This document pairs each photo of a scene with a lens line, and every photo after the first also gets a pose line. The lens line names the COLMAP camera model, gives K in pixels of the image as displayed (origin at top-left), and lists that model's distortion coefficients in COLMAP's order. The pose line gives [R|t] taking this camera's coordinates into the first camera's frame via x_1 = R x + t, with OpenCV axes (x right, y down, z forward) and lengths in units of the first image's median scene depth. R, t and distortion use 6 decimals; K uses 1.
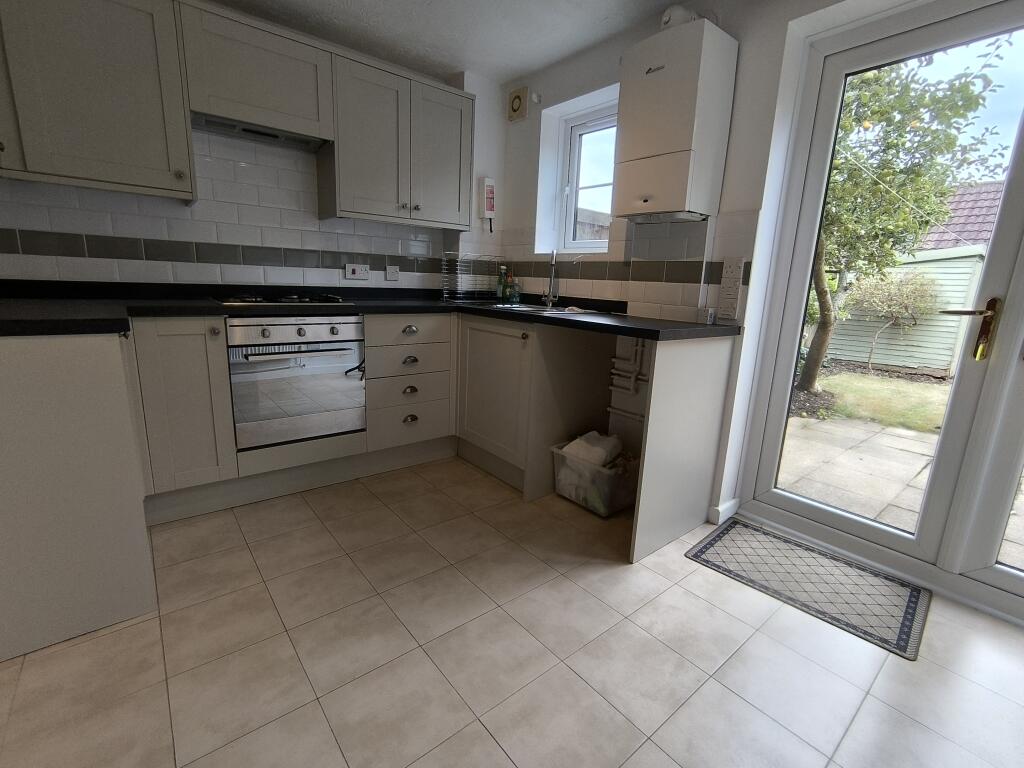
lens RADIAL K [[462.2, 0, 508.4], [0, 462.2, 387.2], [0, 0, 1]] dist [0.001464, 0.001327]
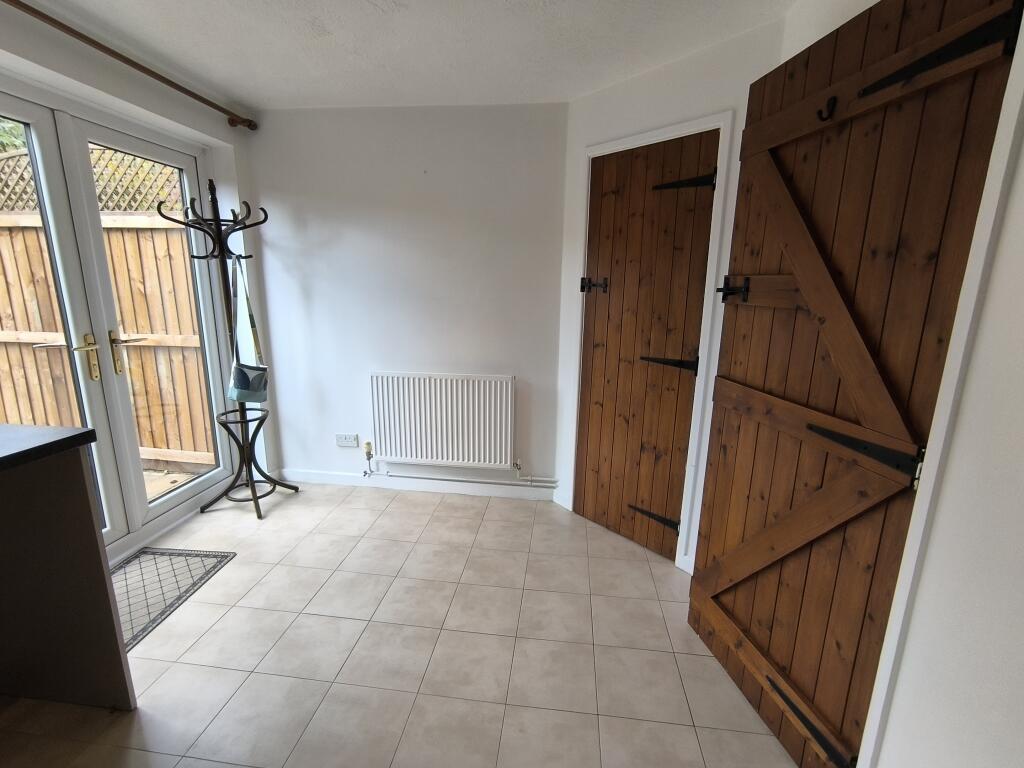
lens RADIAL K [[462.2, 0, 512.0], [0, 462.2, 385.2], [0, 0, 1]] dist [0.001464, 0.001327]
pose [[-0.684109, -0.203137, 0.700522, -0.677921], [0.120521, 0.915750, 0.383246, -0.384639], [-0.719354, 0.346609, -0.601990, 0.878277]]
